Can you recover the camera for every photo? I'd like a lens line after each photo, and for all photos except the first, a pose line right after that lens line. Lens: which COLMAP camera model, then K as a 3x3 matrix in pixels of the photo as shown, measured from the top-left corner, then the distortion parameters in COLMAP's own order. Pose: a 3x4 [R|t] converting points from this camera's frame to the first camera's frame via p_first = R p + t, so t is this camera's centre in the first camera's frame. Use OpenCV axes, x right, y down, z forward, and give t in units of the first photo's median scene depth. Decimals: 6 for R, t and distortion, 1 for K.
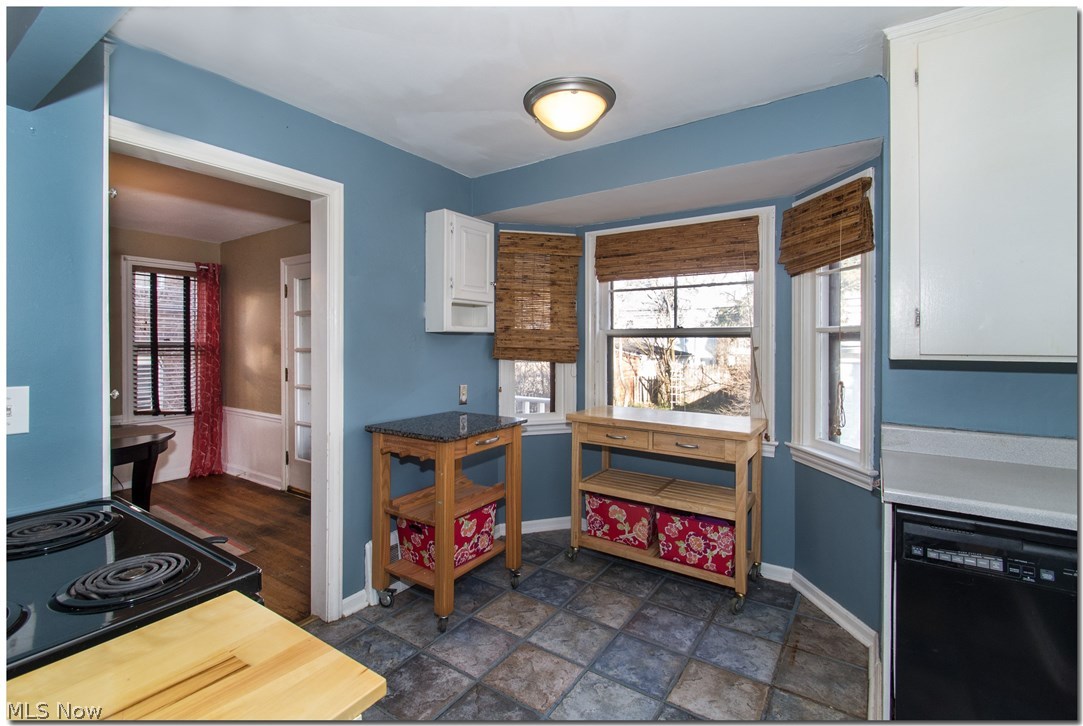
lens RADIAL K [[487.8, 0, 531.7], [0, 487.8, 343.7], [0, 0, 1]] dist [0.000453, 0.000053]
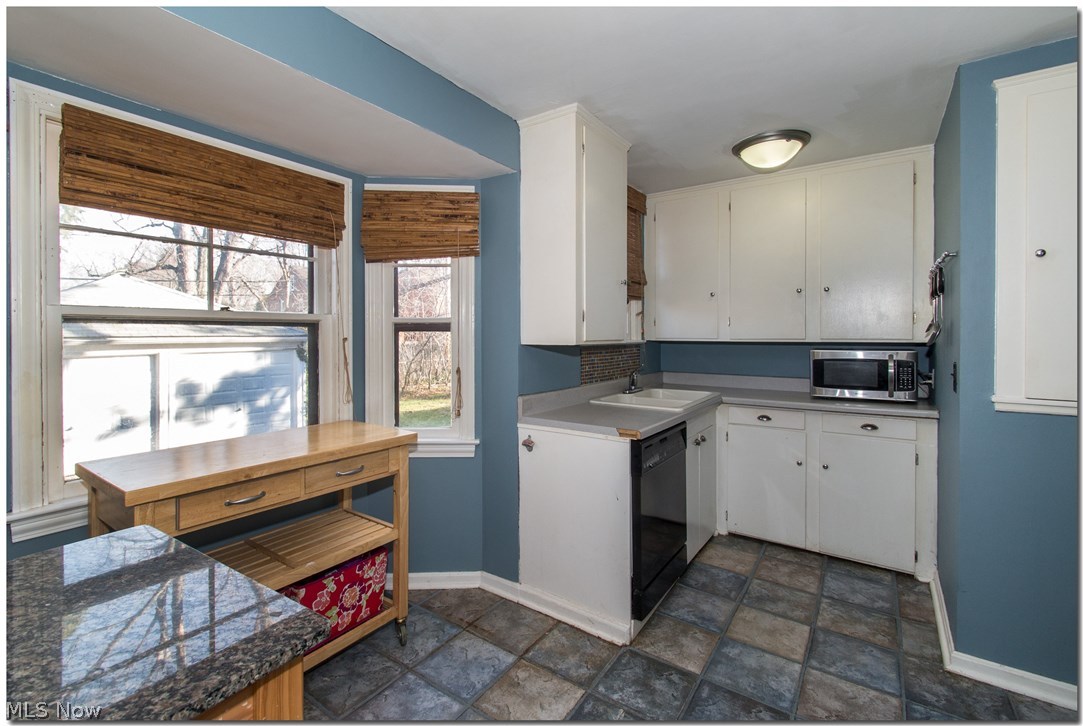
lens RADIAL K [[487.8, 0, 513.7], [0, 487.8, 337.0], [0, 0, 1]] dist [0.000453, 0.000053]
pose [[0.028016, -0.008410, 0.999572, -0.417840], [0.001189, 0.999964, 0.008380, -0.001902], [-0.999607, 0.000954, 0.028025, 0.733111]]
